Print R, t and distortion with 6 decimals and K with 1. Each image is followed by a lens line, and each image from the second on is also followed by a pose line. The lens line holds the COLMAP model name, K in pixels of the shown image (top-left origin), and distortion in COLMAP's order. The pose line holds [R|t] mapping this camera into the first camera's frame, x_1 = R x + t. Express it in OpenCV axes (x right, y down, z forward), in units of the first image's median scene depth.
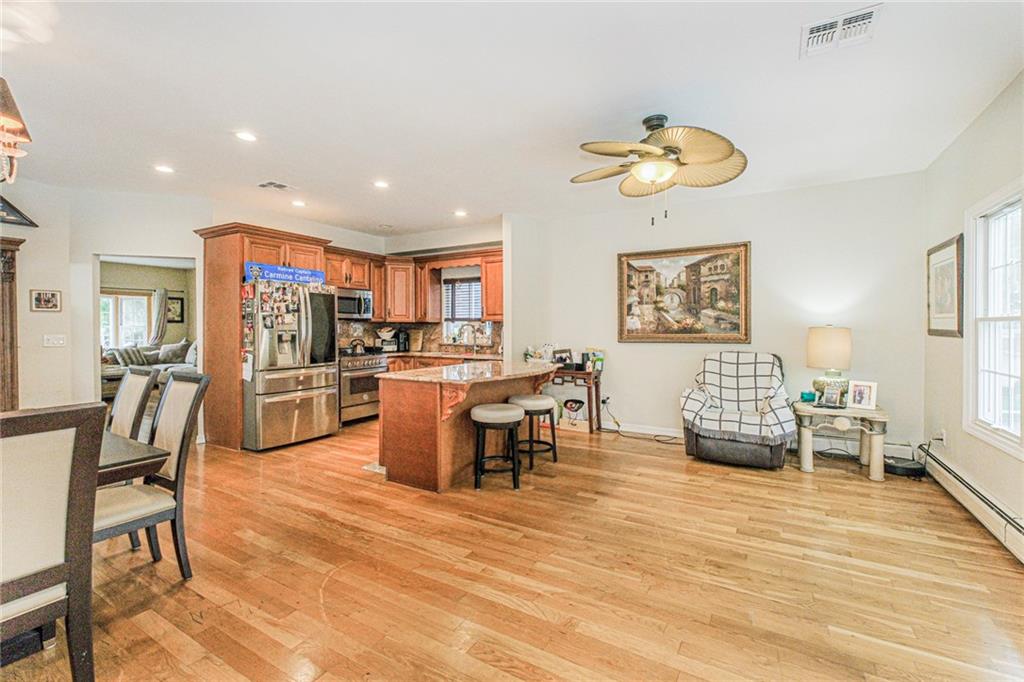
lens RADIAL K [[446.2, 0, 557.5], [0, 446.2, 331.5], [0, 0, 1]] dist [-0.001108, -0.000093]
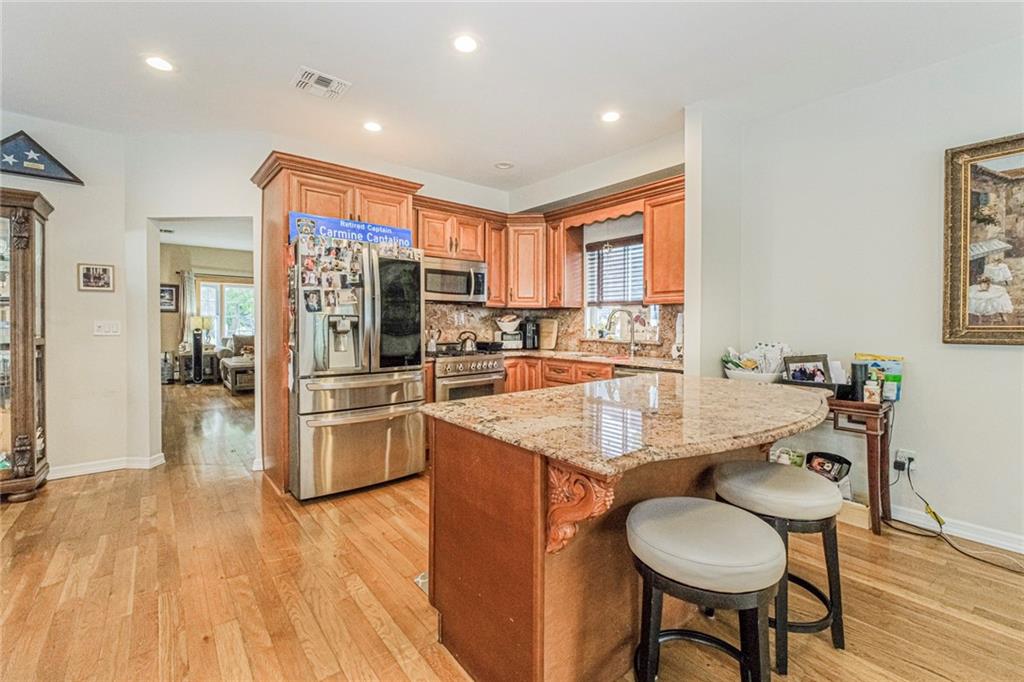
lens RADIAL K [[446.2, 0, 557.5], [0, 446.2, 331.5], [0, 0, 1]] dist [-0.001108, -0.000093]
pose [[0.942170, 0.010403, -0.334973, -0.075510], [-0.007079, 0.999913, 0.011143, 0.008938], [0.335059, -0.008127, 0.942162, 0.379205]]
